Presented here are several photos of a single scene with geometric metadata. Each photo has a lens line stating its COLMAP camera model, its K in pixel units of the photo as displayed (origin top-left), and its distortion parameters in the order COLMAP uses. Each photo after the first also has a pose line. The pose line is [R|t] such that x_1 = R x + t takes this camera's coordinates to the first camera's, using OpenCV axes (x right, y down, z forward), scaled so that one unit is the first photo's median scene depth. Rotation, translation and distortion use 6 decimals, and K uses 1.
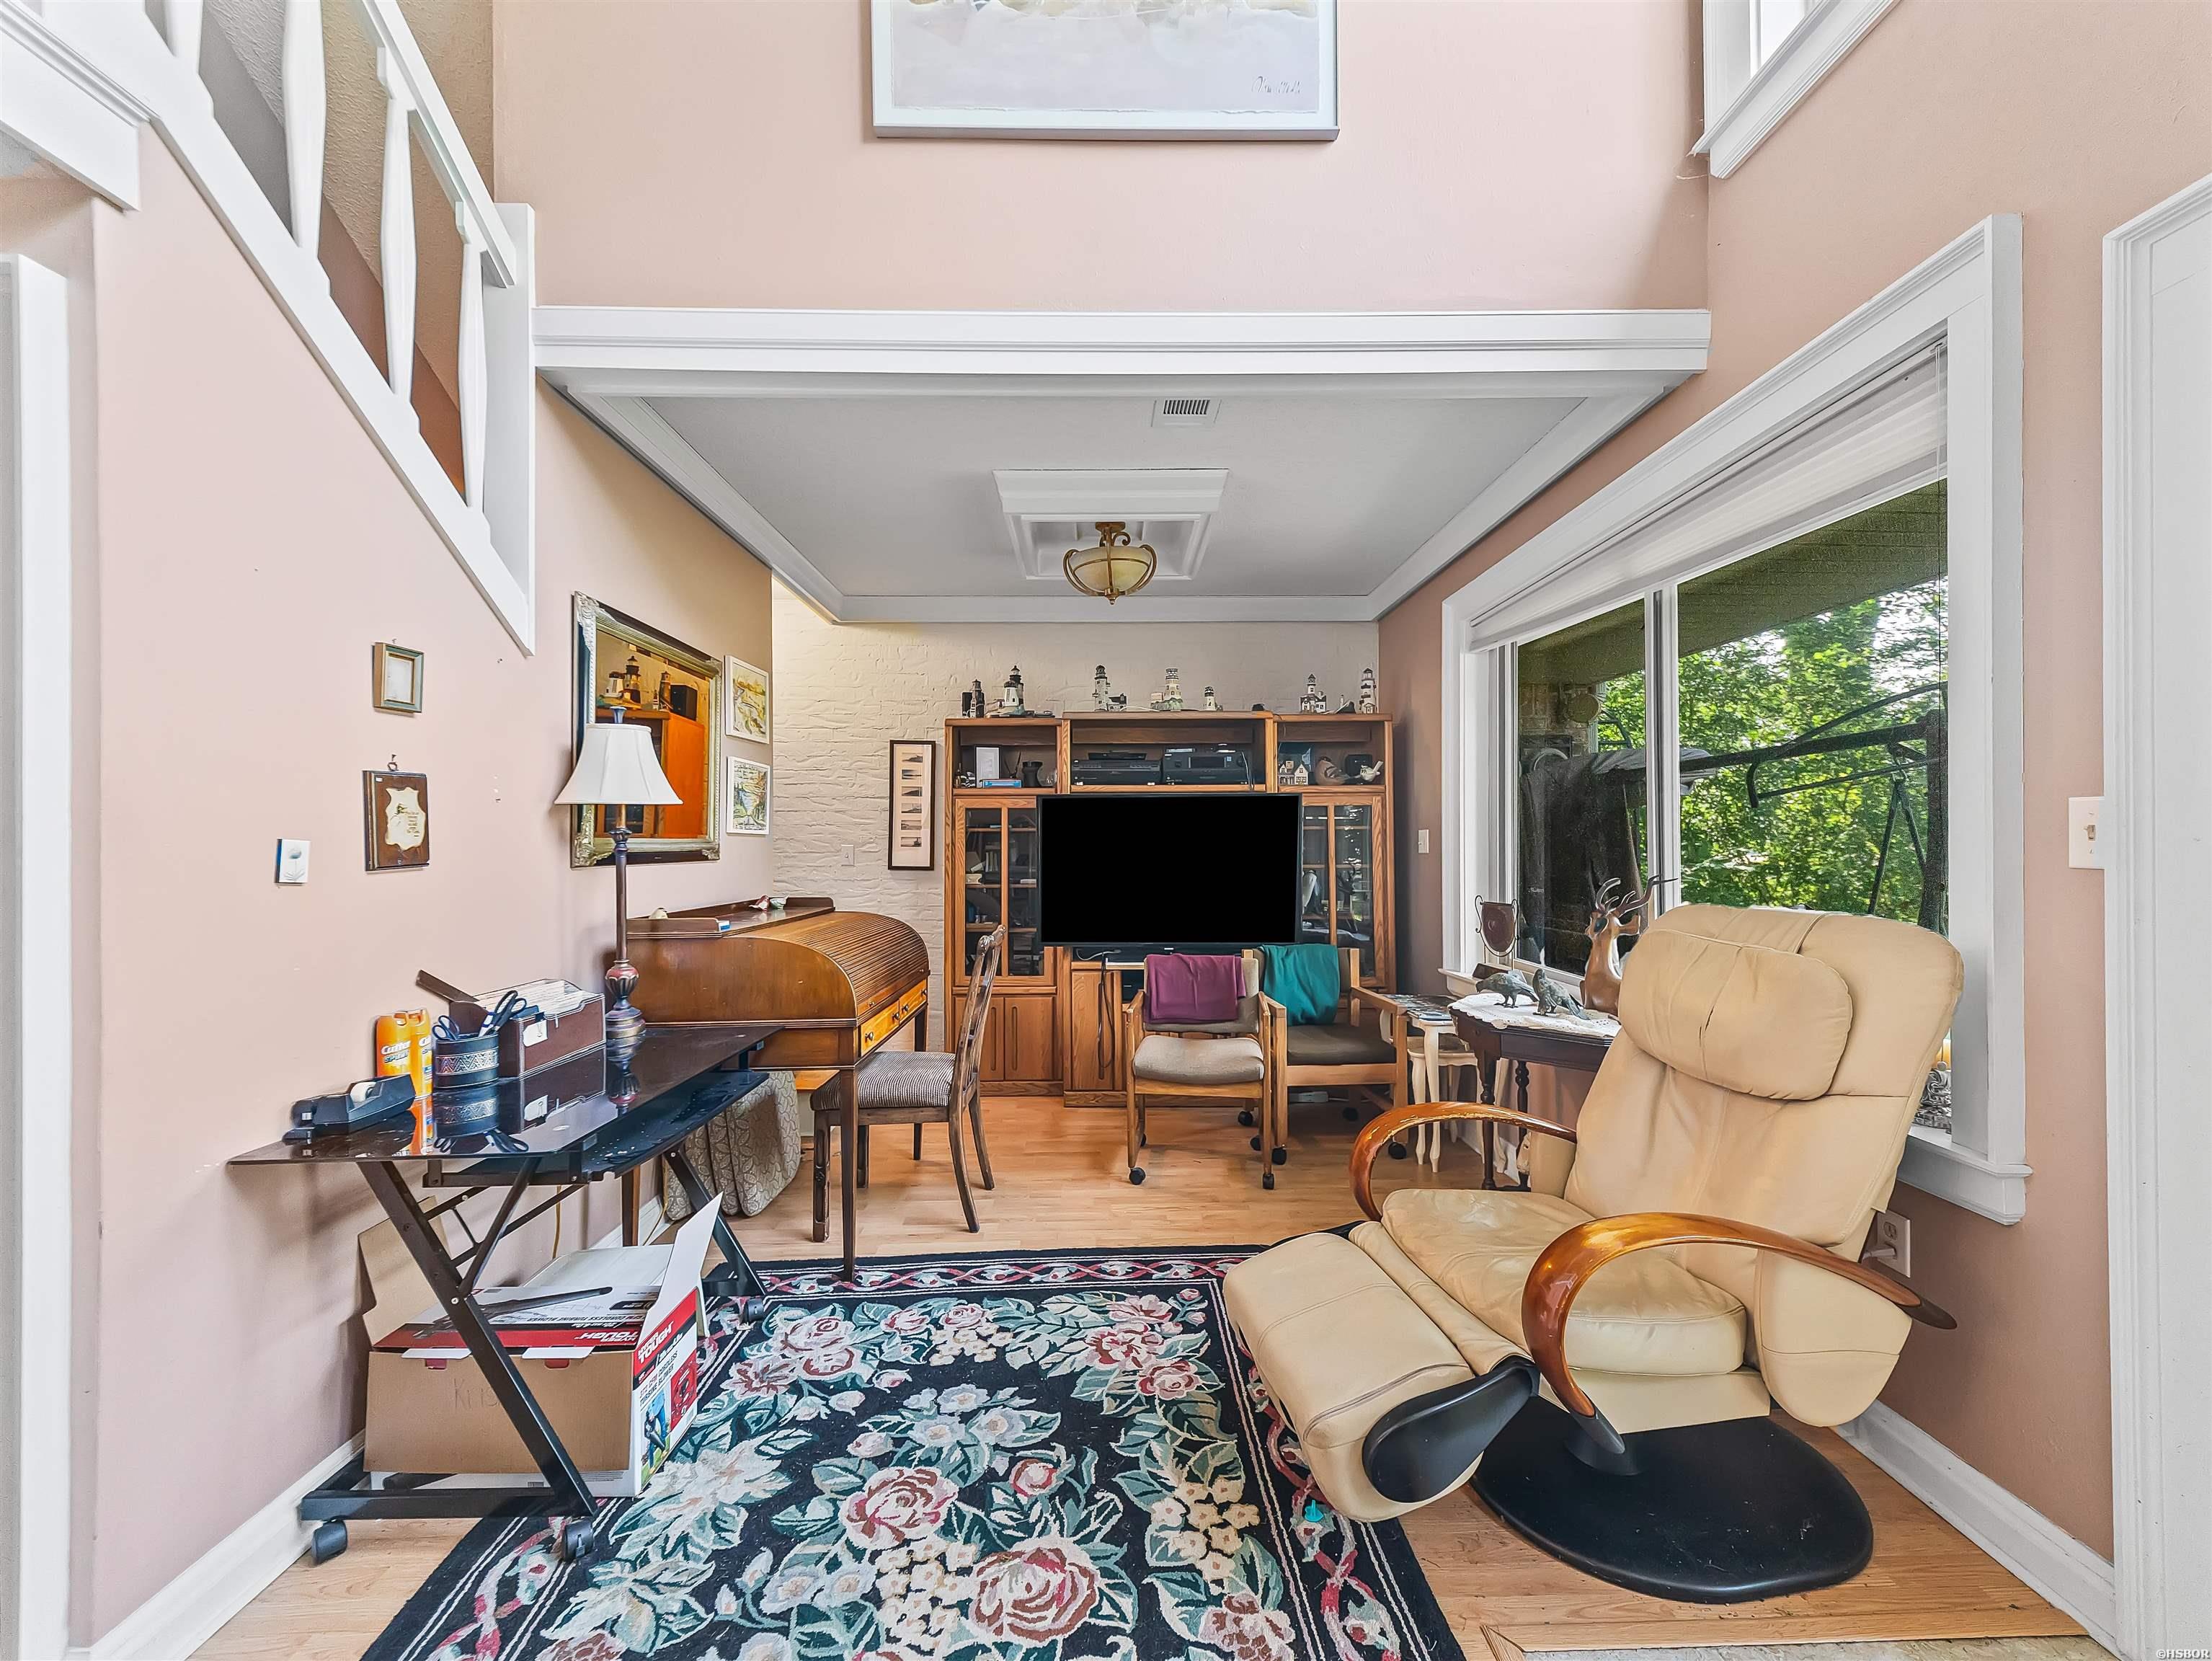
lens RADIAL K [[857.6, 0, 1110.2], [0, 857.6, 838.0], [0, 0, 1]] dist [0.030815, -0.008883]
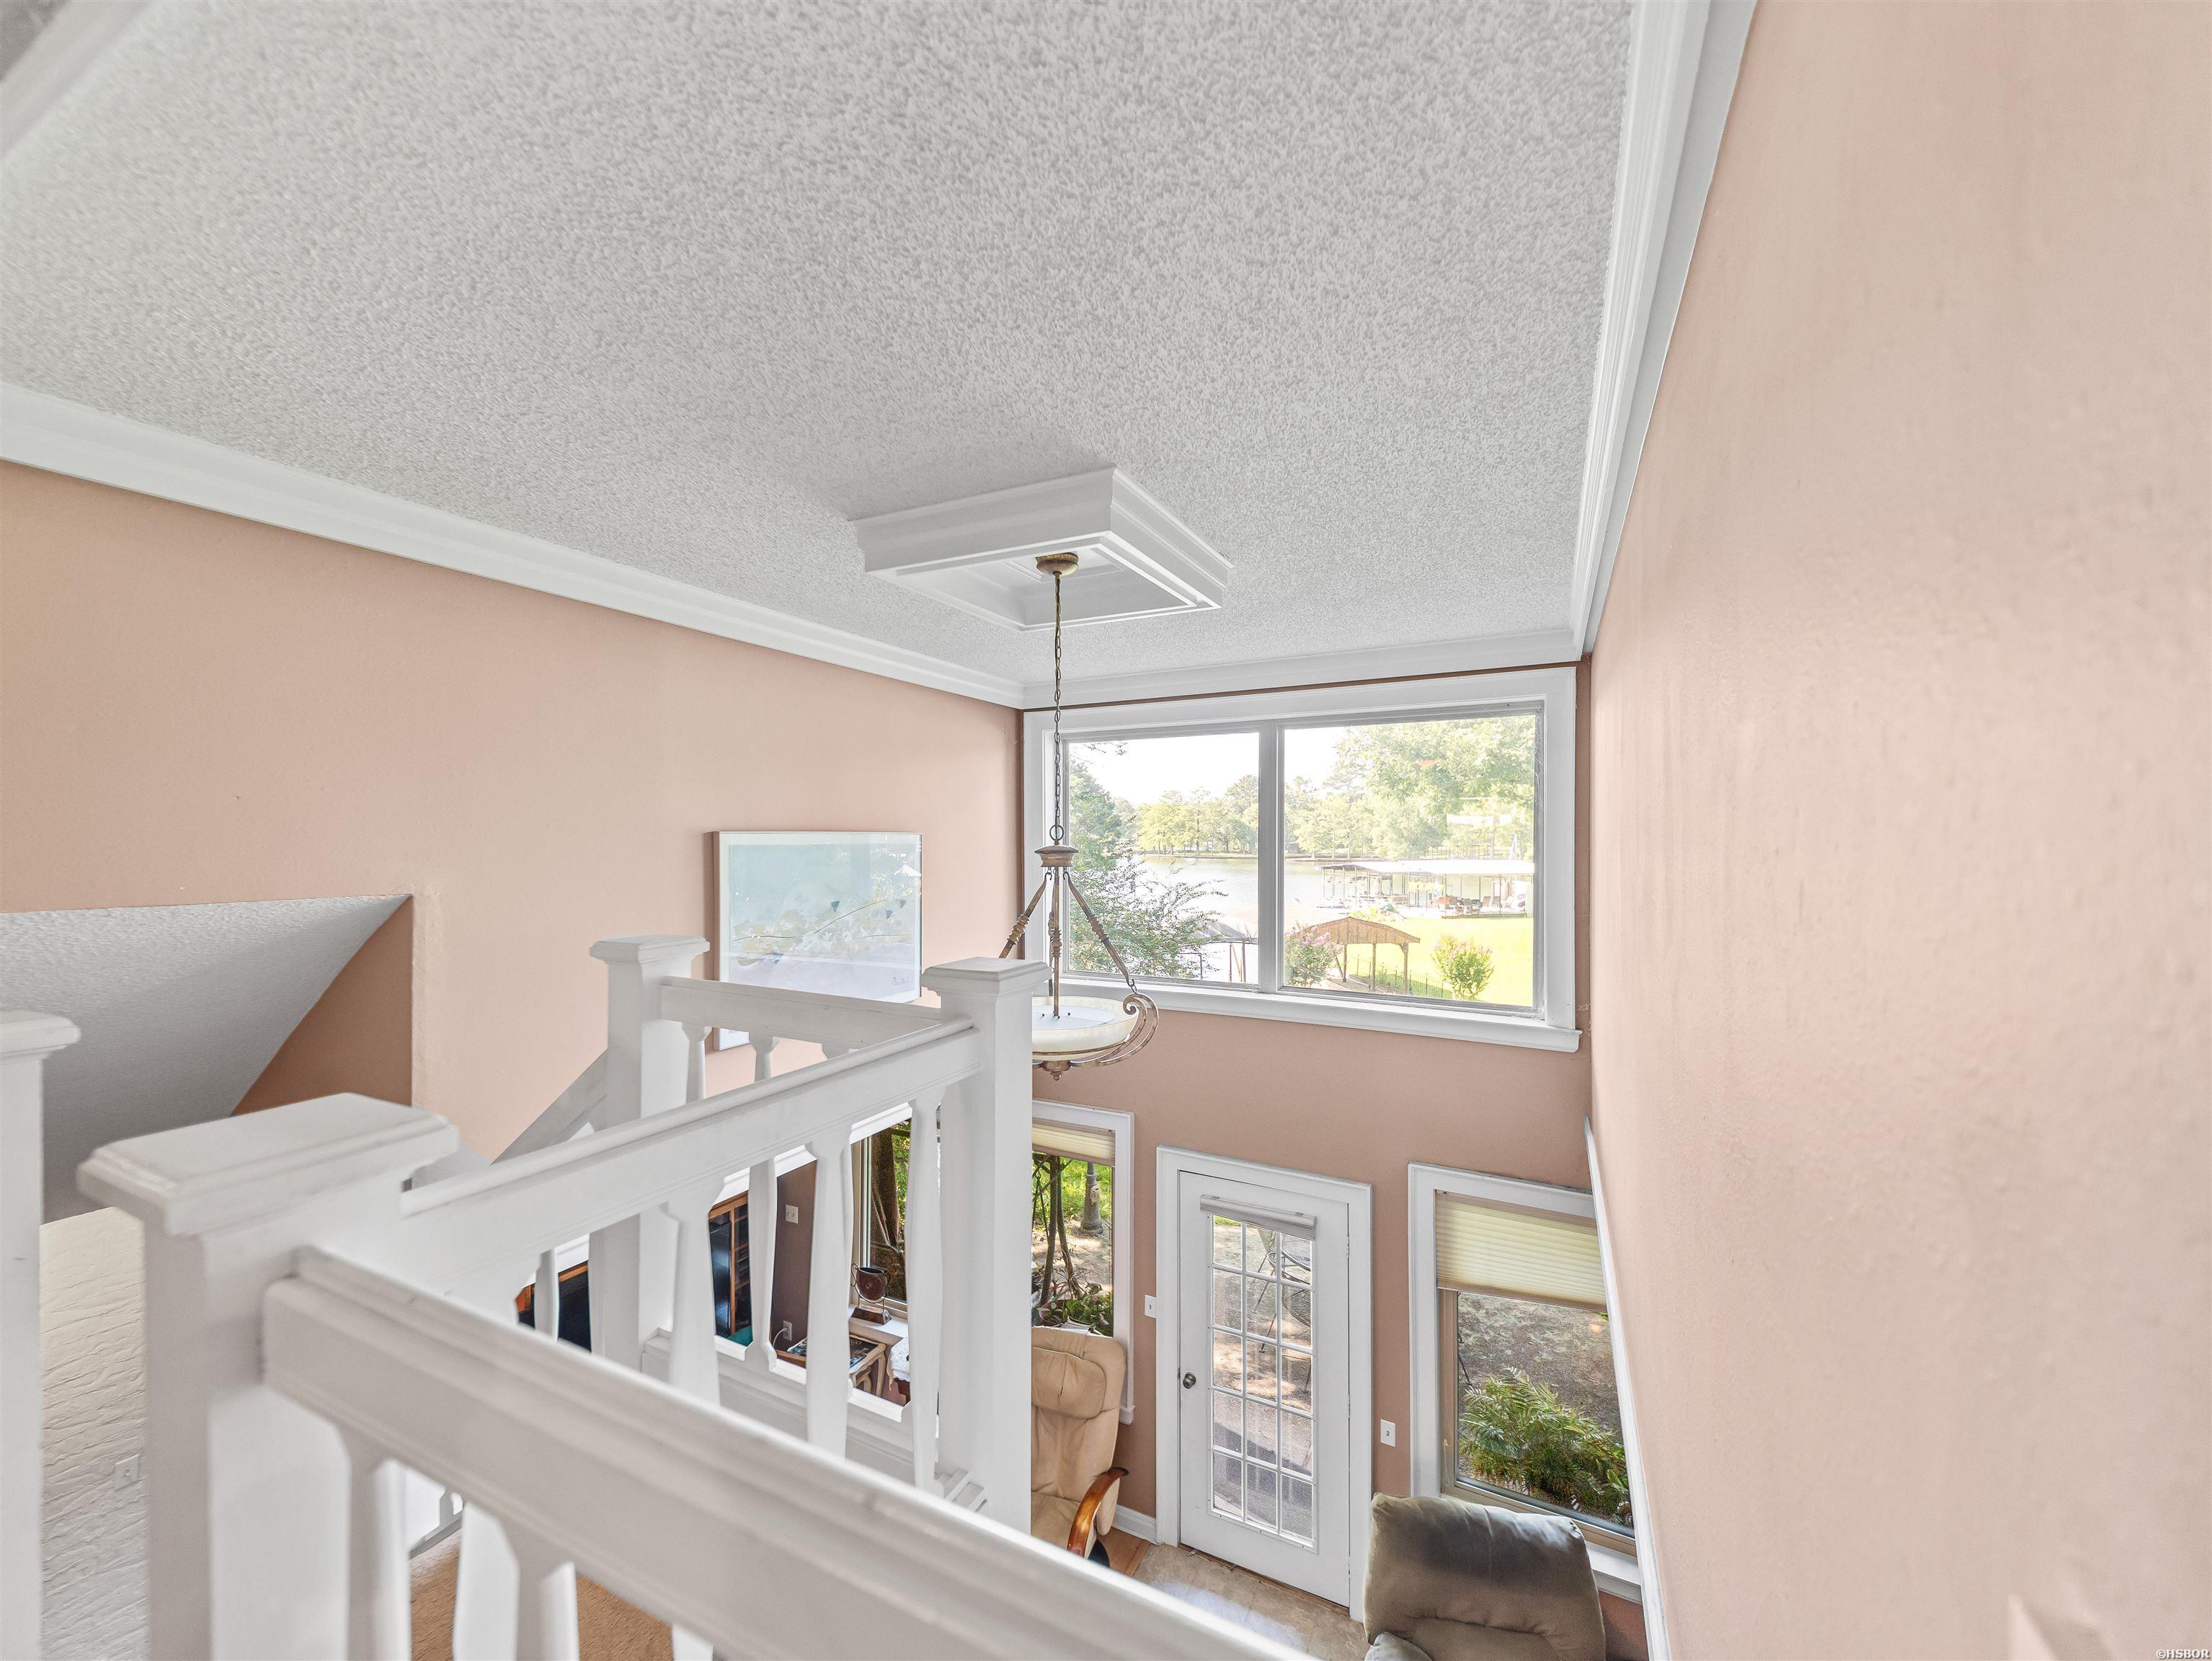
lens RADIAL K [[857.6, 0, 1117.4], [0, 857.6, 839.0], [0, 0, 1]] dist [0.030815, -0.008883]
pose [[0.468166, 0.002192, 0.883638, -1.926710], [-0.000727, 0.999998, -0.002095, -1.802636], [-0.883640, 0.000338, 0.468167, -0.474945]]
